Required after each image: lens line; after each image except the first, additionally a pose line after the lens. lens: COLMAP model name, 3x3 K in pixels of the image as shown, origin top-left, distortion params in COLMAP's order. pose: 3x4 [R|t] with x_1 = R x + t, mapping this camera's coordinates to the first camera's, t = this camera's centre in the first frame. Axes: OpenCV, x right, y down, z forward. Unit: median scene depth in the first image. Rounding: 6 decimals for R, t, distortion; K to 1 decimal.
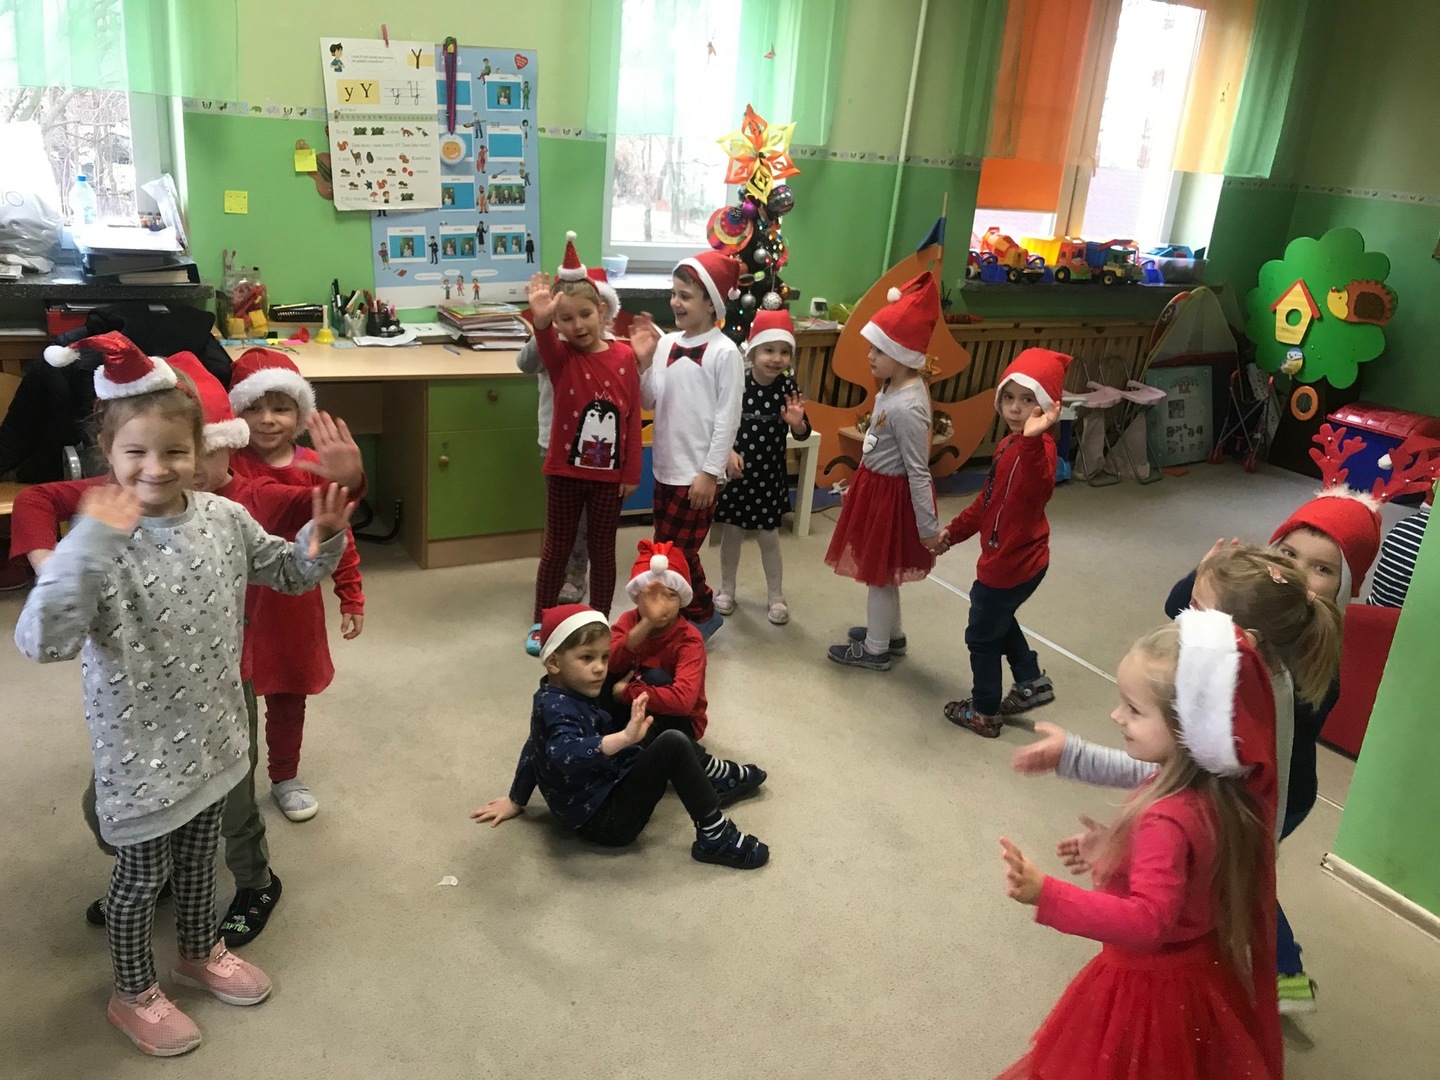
lens RADIAL K [[1181.3, 0, 712.4], [0, 1181.3, 541.1], [0, 0, 1]] dist [-0.031654, 0.042453]
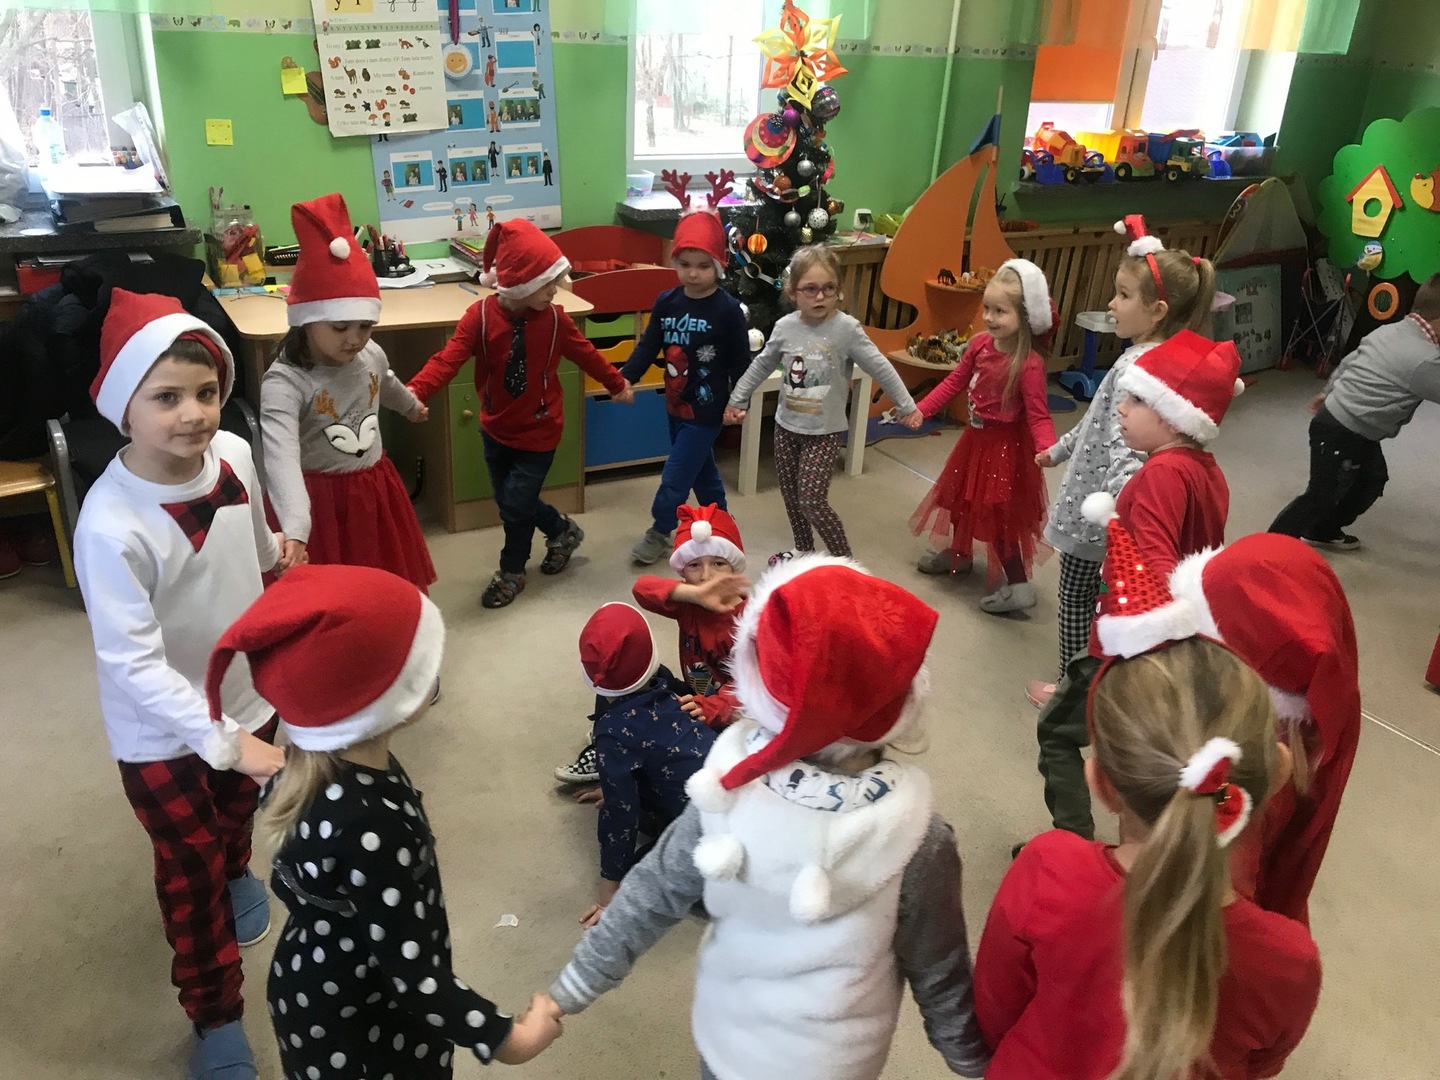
lens RADIAL K [[1181.3, 0, 716.0], [0, 1181.3, 537.4], [0, 0, 1]] dist [-0.031654, 0.042453]
pose [[0.999289, -0.036098, -0.010857, -0.026619], [0.036845, 0.996191, 0.079031, -0.034395], [0.007963, -0.079375, 0.996813, 0.079750]]
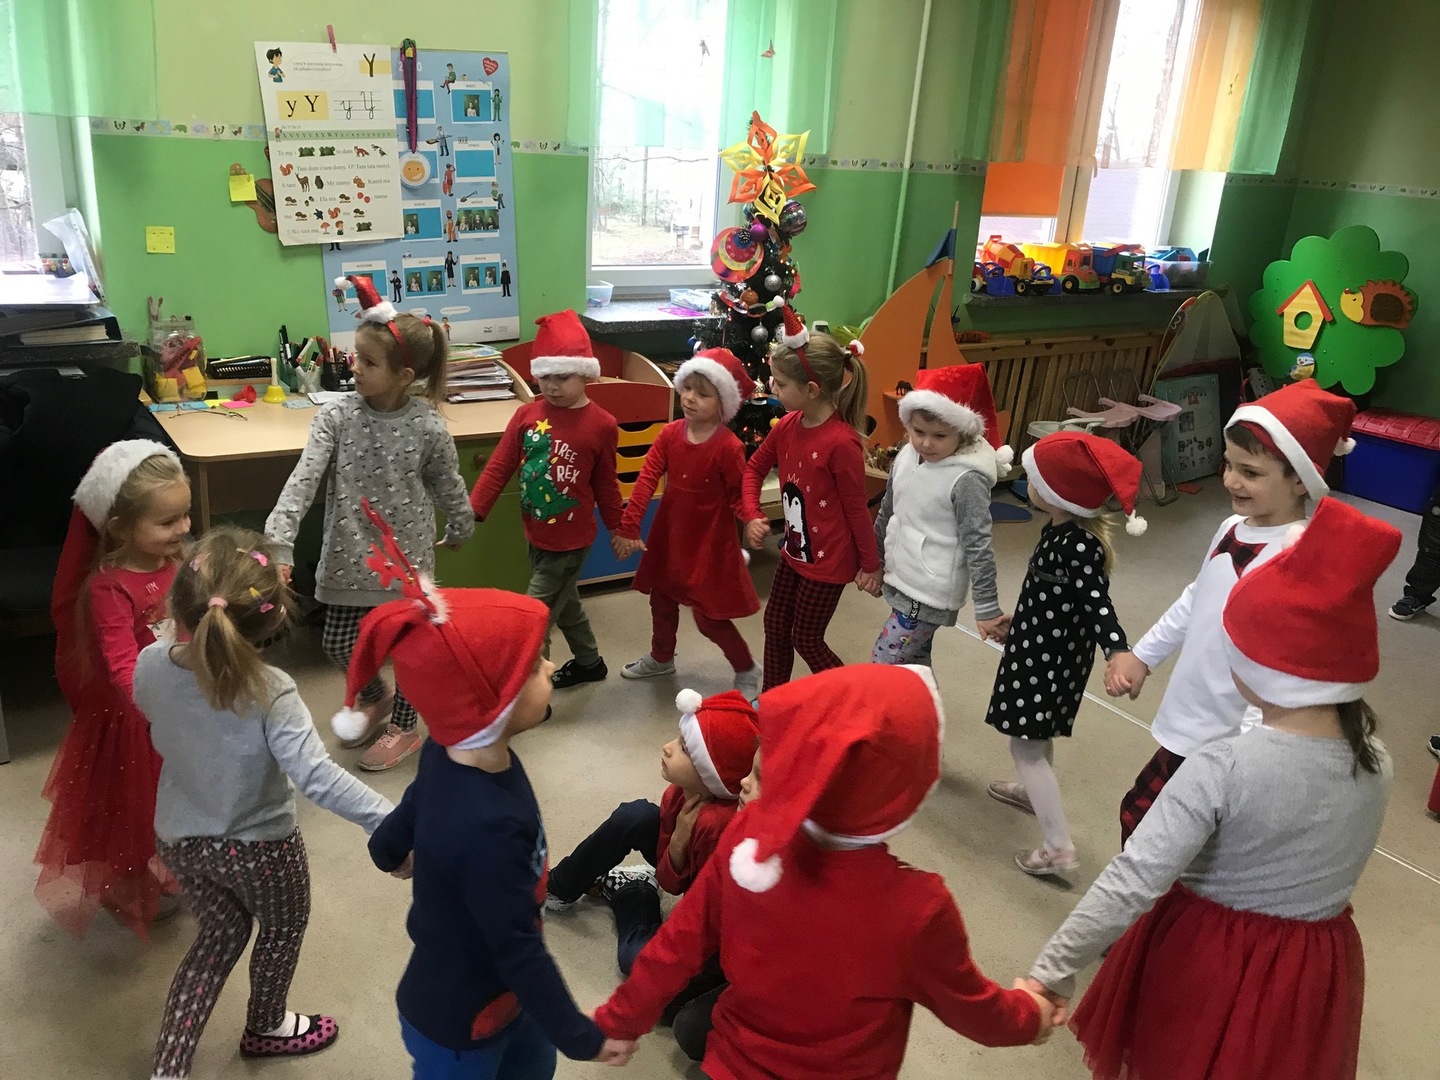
lens RADIAL K [[1181.3, 0, 718.8], [0, 1181.3, 541.3], [0, 0, 1]] dist [-0.031654, 0.042453]
pose [[0.996806, -0.042545, 0.067583, -0.065554], [0.042073, 0.999079, 0.008396, -0.056618], [-0.067878, -0.005526, 0.997678, 0.119518]]
